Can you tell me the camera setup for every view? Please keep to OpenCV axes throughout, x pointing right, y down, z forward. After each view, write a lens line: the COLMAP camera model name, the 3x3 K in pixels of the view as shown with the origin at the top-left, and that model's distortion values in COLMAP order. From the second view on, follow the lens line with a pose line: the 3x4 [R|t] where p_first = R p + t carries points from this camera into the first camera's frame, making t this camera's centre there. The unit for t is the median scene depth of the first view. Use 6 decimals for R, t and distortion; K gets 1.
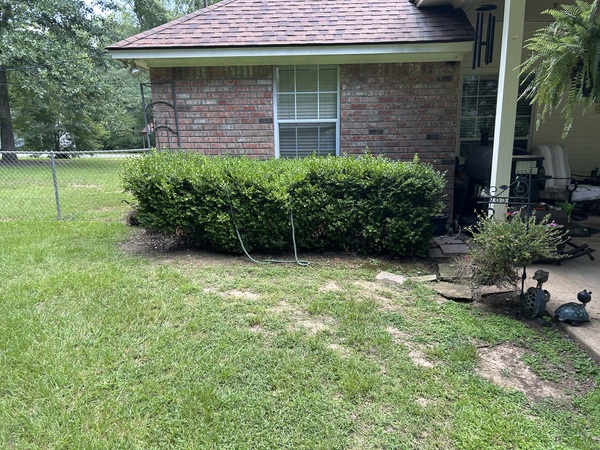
lens RADIAL K [[451.4, 0, 300.0], [0, 451.4, 225.0], [0, 0, 1]] dist [-0.015793, 0.000647]
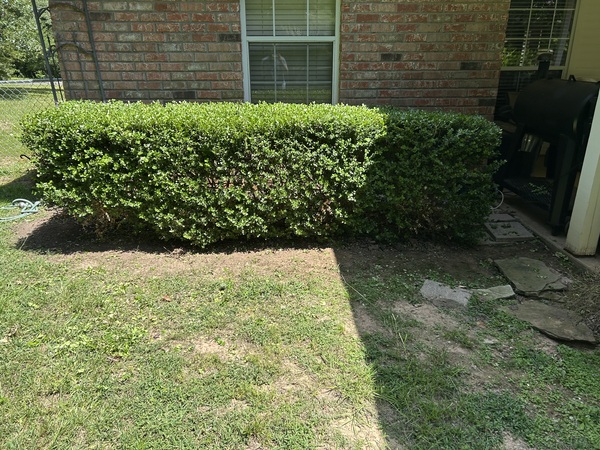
lens RADIAL K [[451.4, 0, 300.0], [0, 451.4, 225.0], [0, 0, 1]] dist [-0.015793, 0.000647]
pose [[0.993609, -0.028727, 0.109161, -0.053393], [0.011664, 0.988026, 0.153847, -0.059570], [-0.112273, -0.151590, 0.982046, 0.295817]]
